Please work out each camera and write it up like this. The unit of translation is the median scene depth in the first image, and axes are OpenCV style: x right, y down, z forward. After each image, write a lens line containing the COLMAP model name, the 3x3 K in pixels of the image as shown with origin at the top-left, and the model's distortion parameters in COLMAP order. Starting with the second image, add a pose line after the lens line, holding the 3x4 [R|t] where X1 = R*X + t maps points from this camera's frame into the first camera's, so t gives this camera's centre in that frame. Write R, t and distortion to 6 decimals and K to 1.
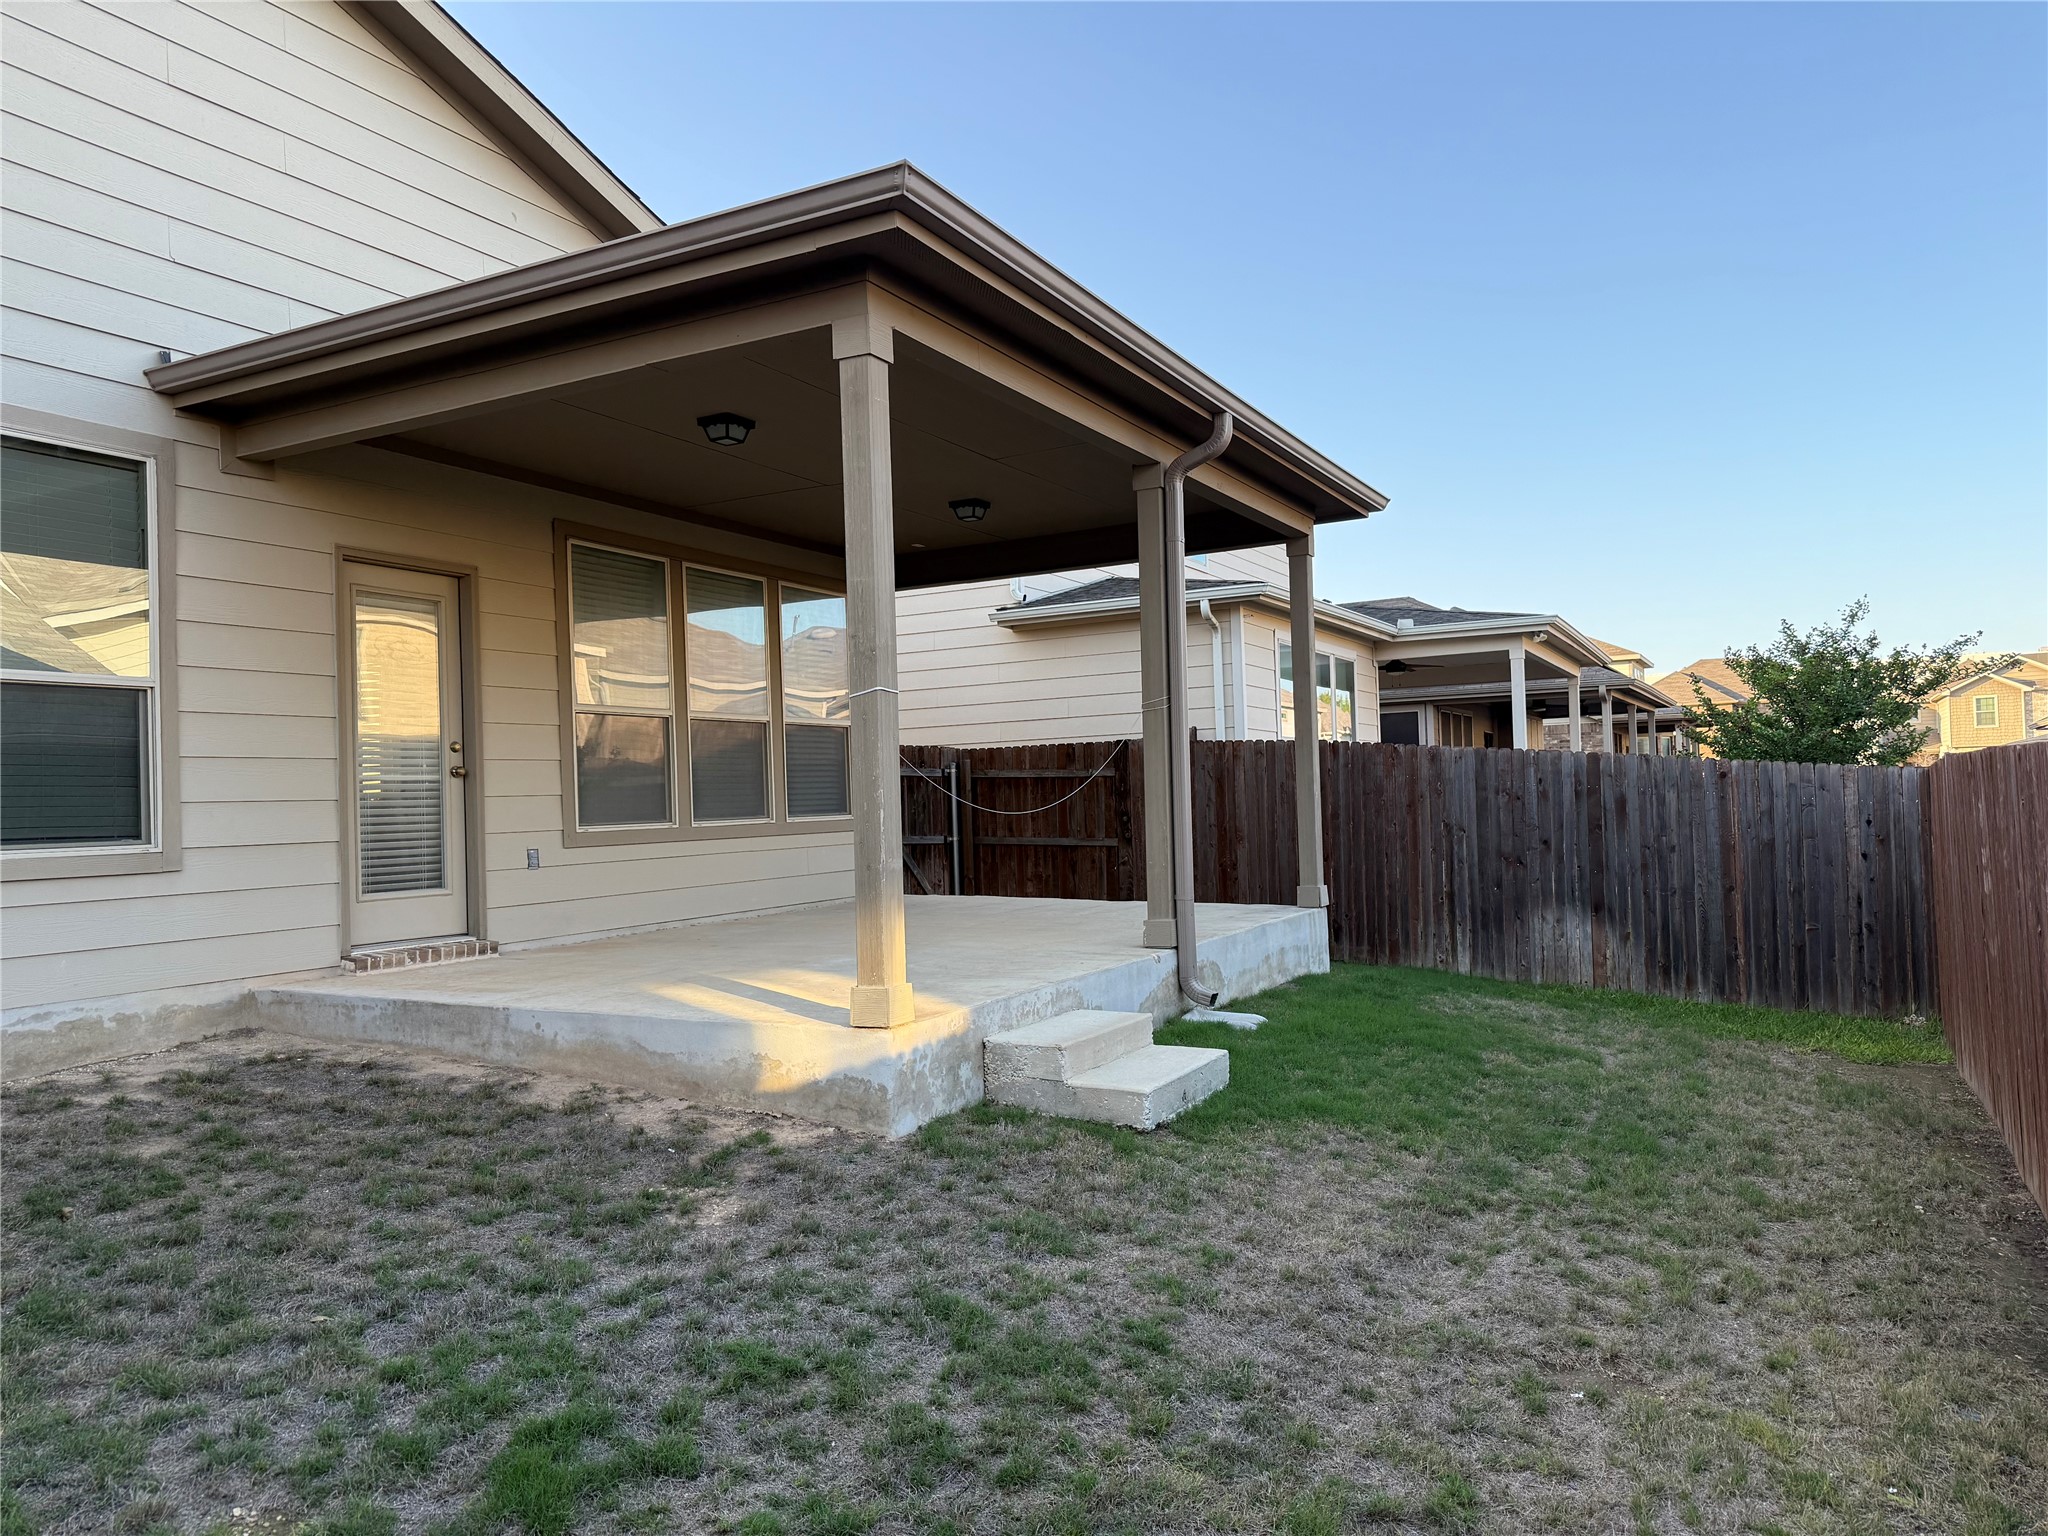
lens RADIAL K [[1433.6, 0, 1024.3], [0, 1433.6, 770.4], [0, 0, 1]] dist [-0.004434, -0.001396]
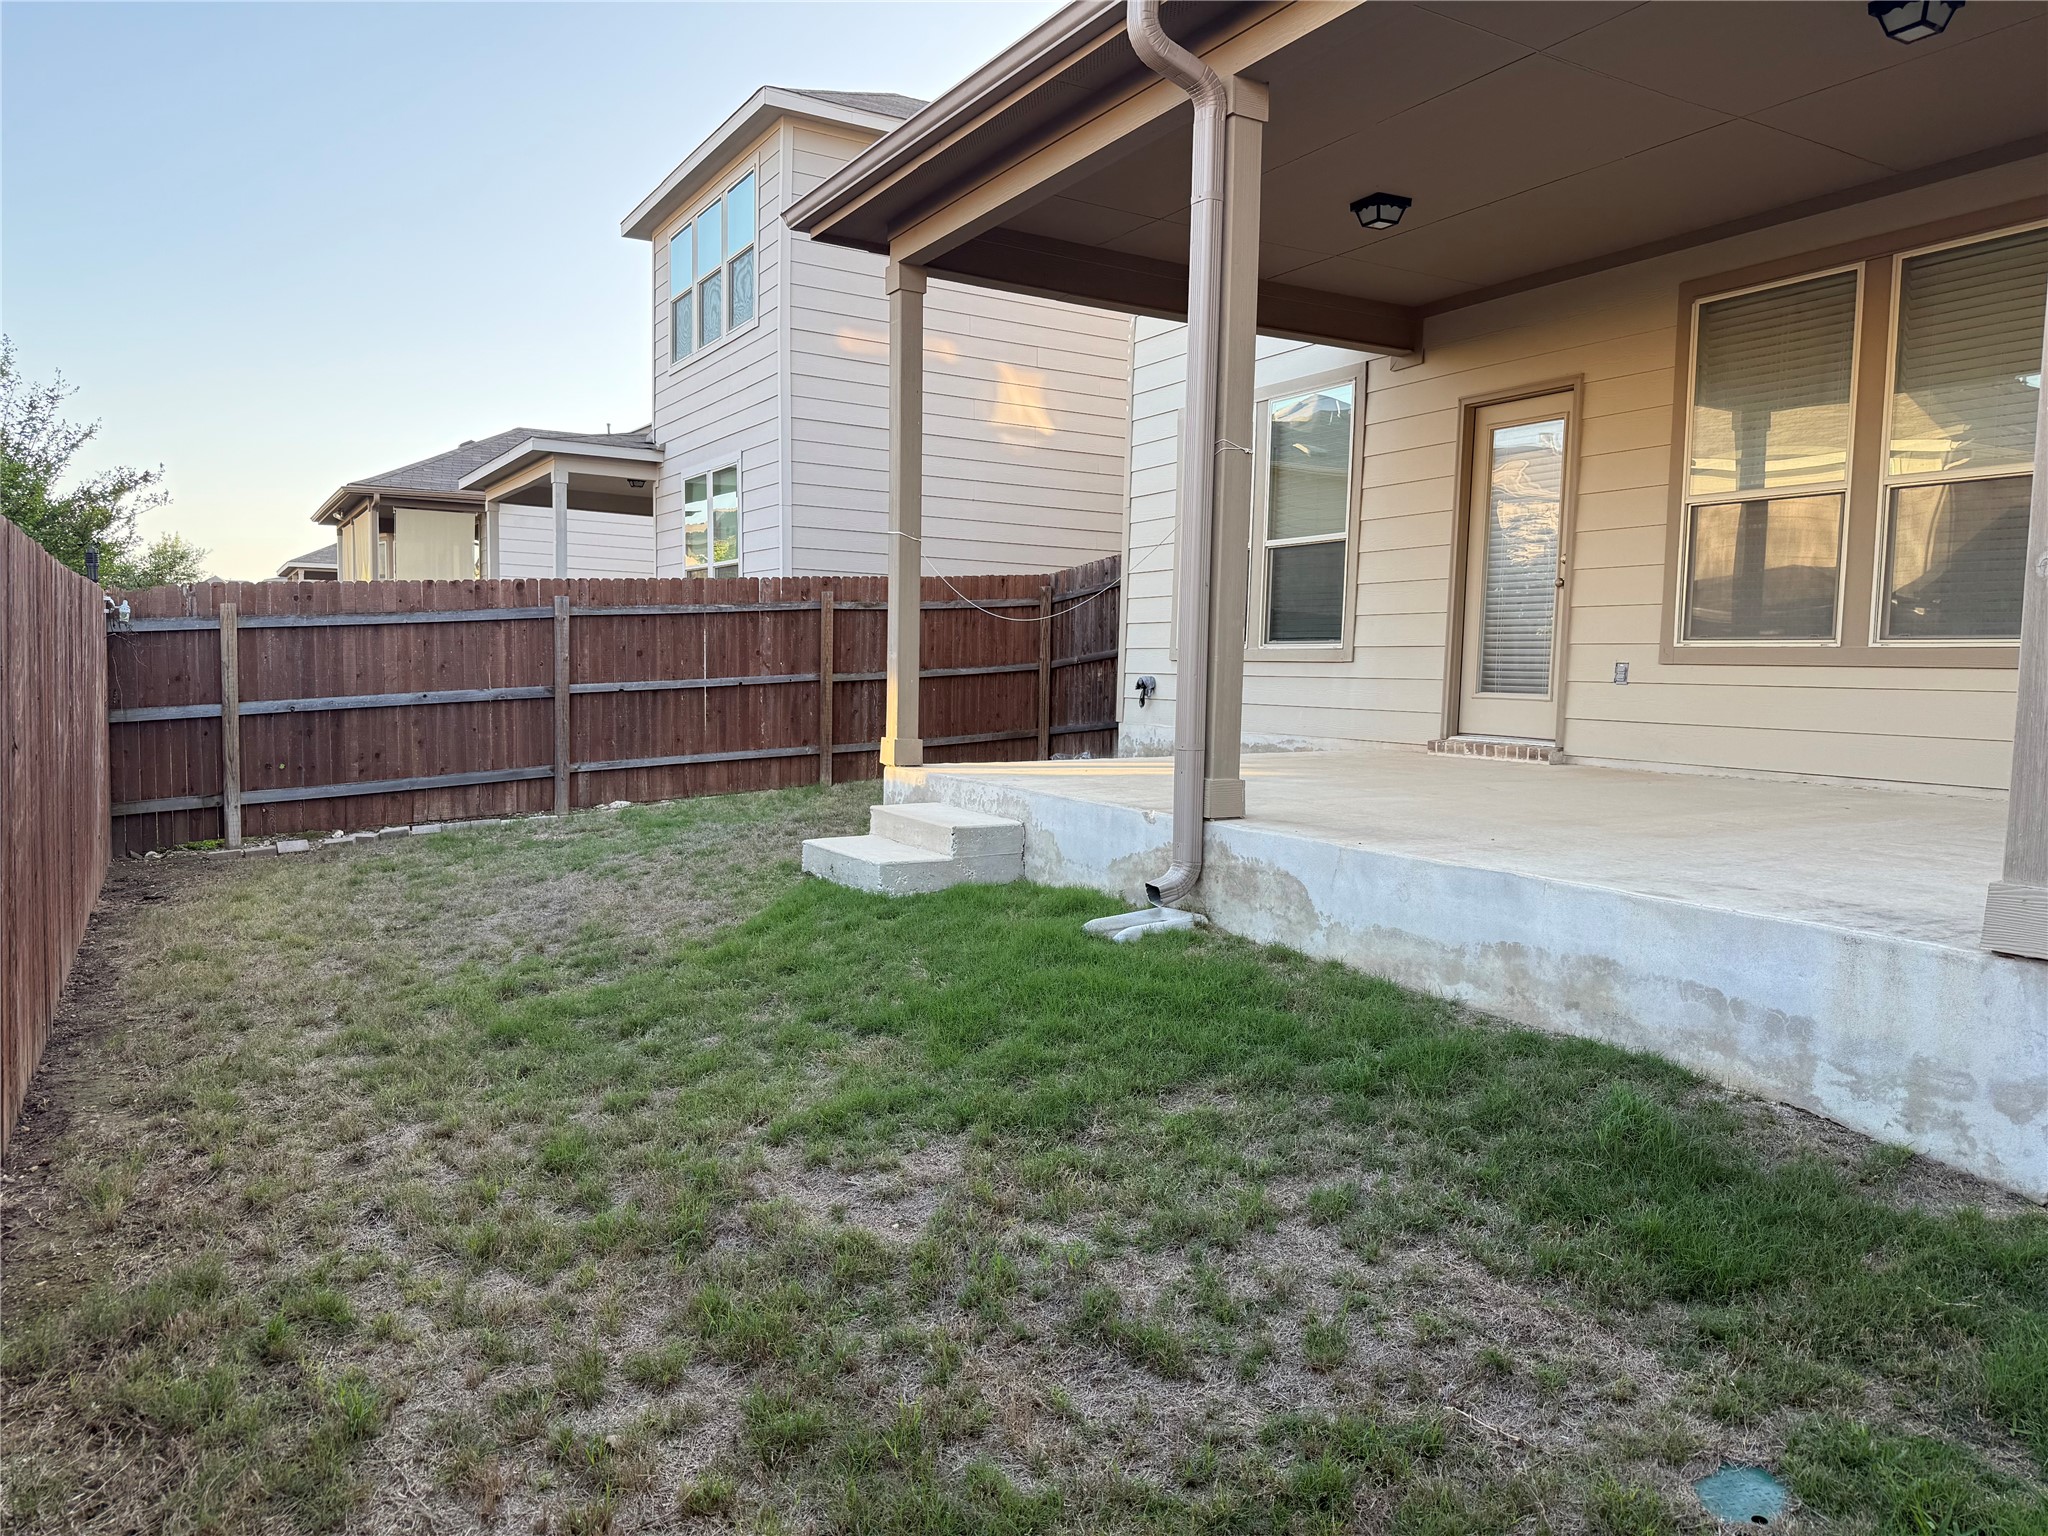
lens RADIAL K [[1433.6, 0, 1024.7], [0, 1433.6, 769.1], [0, 0, 1]] dist [-0.004434, -0.001396]
pose [[-0.526919, 0.097874, -0.844261, 0.722811], [0.029122, 0.994843, 0.097155, 0.023608], [0.849416, 0.026606, -0.527052, 1.272386]]
